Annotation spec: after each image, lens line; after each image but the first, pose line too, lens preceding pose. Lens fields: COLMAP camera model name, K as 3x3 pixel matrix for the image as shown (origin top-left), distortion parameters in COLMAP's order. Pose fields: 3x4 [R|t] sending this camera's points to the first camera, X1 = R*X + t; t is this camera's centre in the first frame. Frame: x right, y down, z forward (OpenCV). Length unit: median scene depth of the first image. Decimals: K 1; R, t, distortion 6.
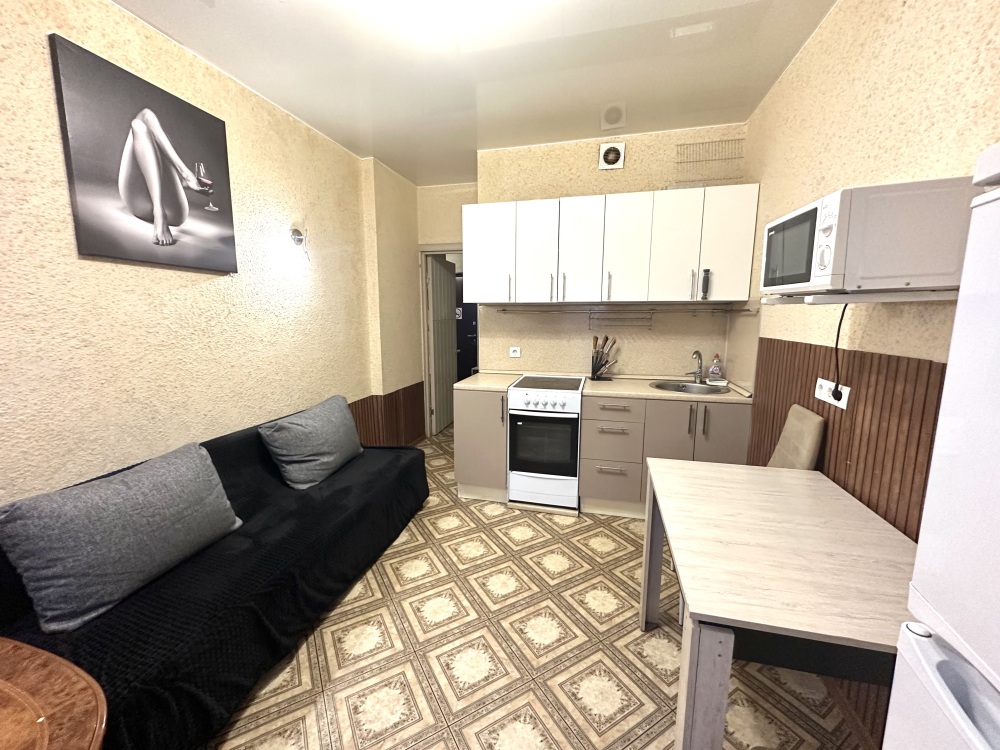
lens RADIAL K [[399.0, 0, 500.3], [0, 399.0, 373.1], [0, 0, 1]] dist [-0.002601, 0.000338]
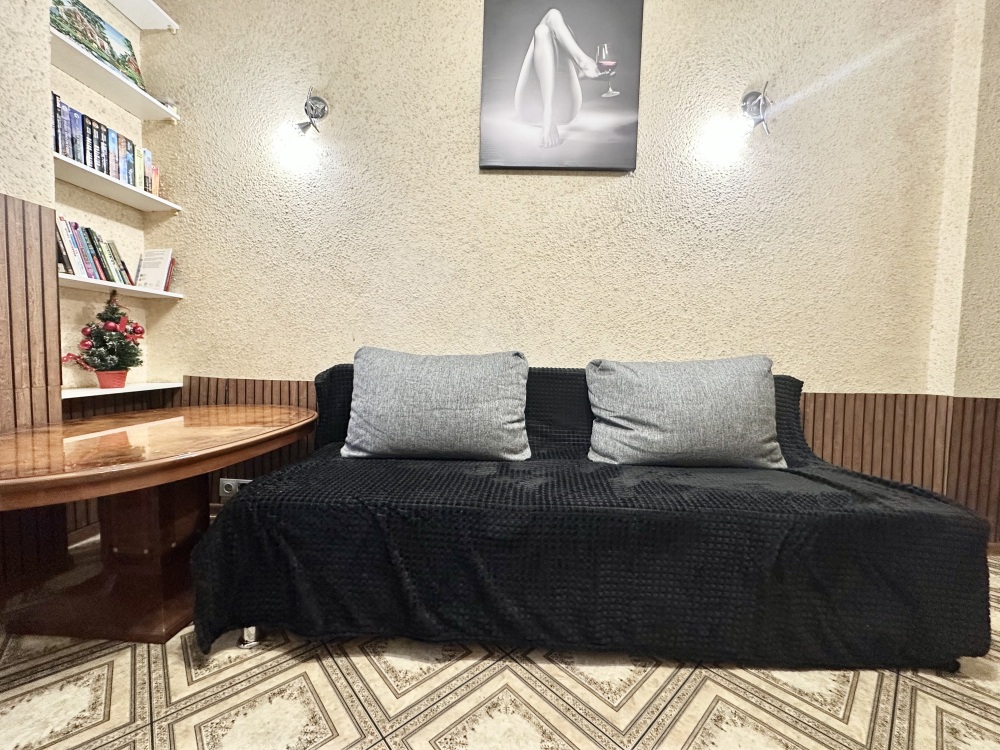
lens RADIAL K [[399.0, 0, 500.3], [0, 399.0, 373.1], [0, 0, 1]] dist [-0.002601, 0.000338]
pose [[0.207467, 0.052723, -0.976820, 0.076251], [-0.165404, 0.986060, 0.018092, 0.190558], [0.964157, 0.157817, 0.213295, 0.702939]]
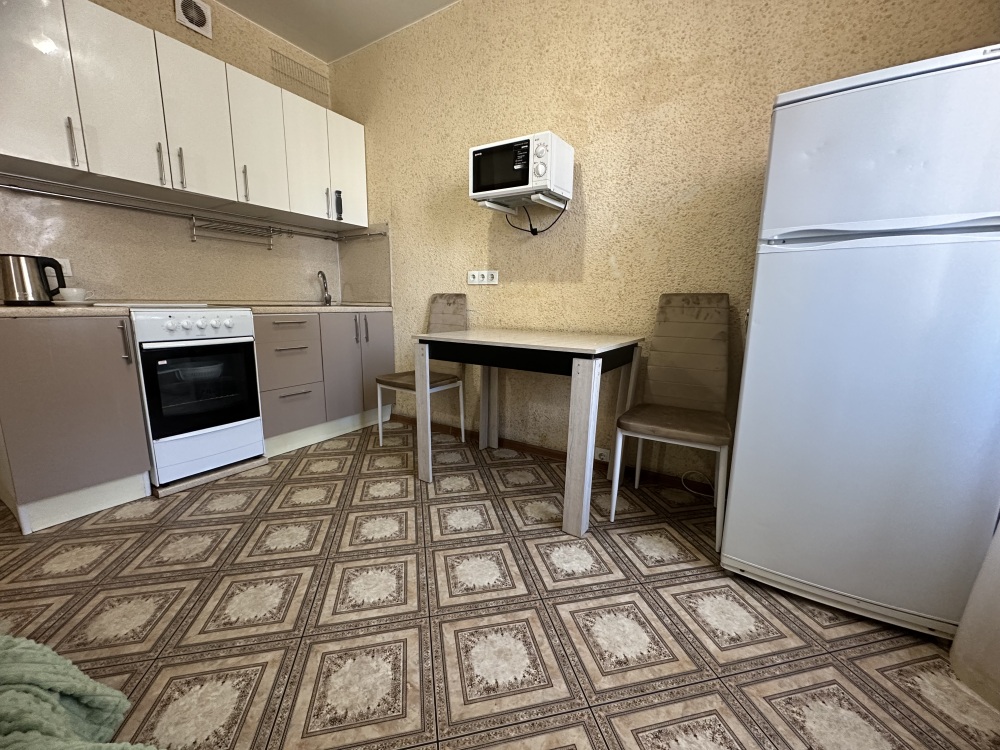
lens RADIAL K [[399.0, 0, 500.3], [0, 399.0, 373.1], [0, 0, 1]] dist [-0.002601, 0.000338]
pose [[0.304523, -0.163420, 0.938382, -0.551729], [0.128995, 0.983172, 0.129358, 0.176871], [-0.943730, 0.081654, 0.320479, 0.353162]]
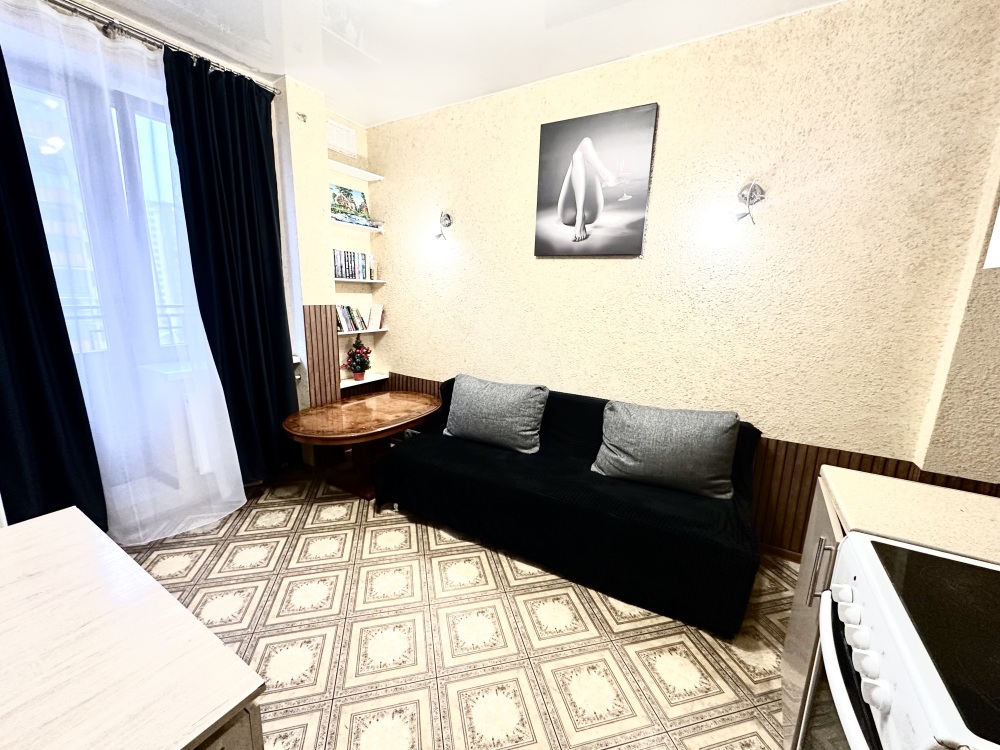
lens RADIAL K [[399.0, 0, 500.3], [0, 399.0, 373.1], [0, 0, 1]] dist [-0.002601, 0.000338]
pose [[-0.282150, 0.184151, -0.941531, 0.518370], [-0.168094, 0.956734, 0.237498, -0.155531], [0.944529, 0.225276, -0.238988, 1.065919]]
